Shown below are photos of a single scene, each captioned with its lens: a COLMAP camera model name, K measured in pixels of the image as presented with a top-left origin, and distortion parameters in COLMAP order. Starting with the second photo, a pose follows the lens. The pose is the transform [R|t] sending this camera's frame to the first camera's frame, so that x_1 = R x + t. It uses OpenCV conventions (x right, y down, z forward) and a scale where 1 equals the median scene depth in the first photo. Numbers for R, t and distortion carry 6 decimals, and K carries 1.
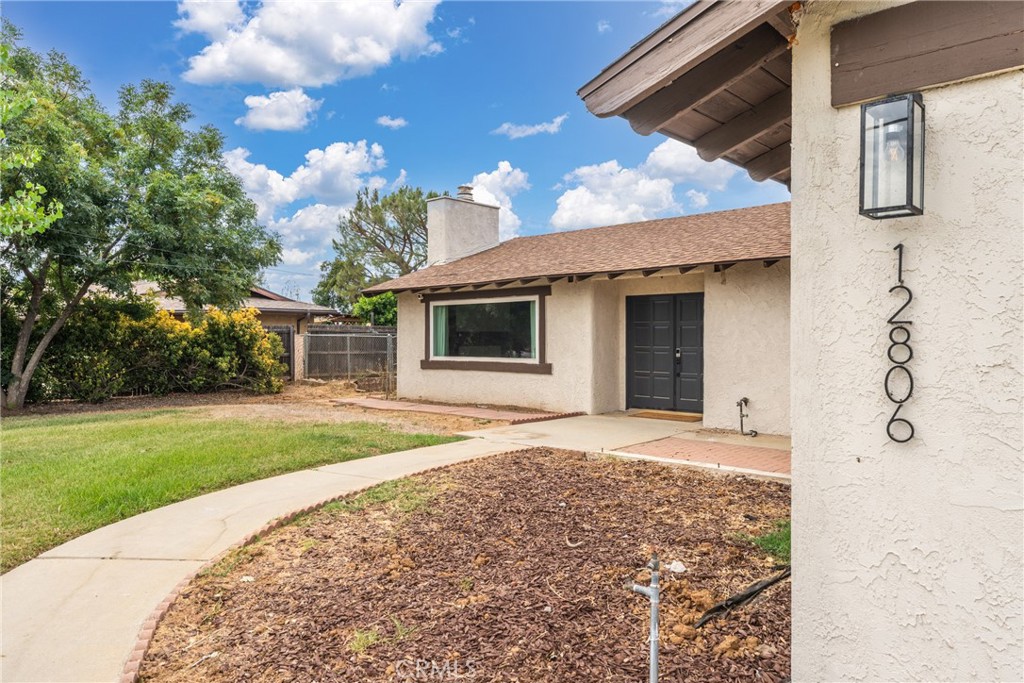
lens RADIAL K [[694.0, 0, 508.5], [0, 694.0, 338.5], [0, 0, 1]] dist [0.004050, -0.003248]
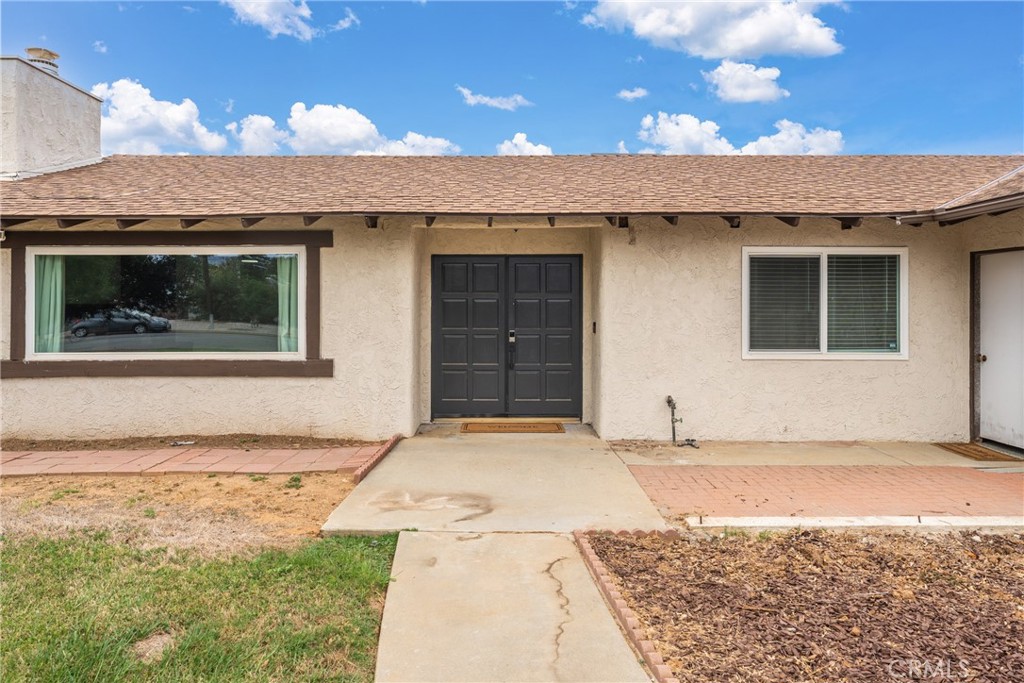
lens RADIAL K [[694.0, 0, 510.3], [0, 694.0, 302.3], [0, 0, 1]] dist [0.004050, -0.003248]
pose [[0.729159, 0.004412, 0.684331, -0.240986], [0.001499, 0.999967, -0.008043, -0.008557], [-0.684343, 0.006890, 0.729128, 0.449234]]
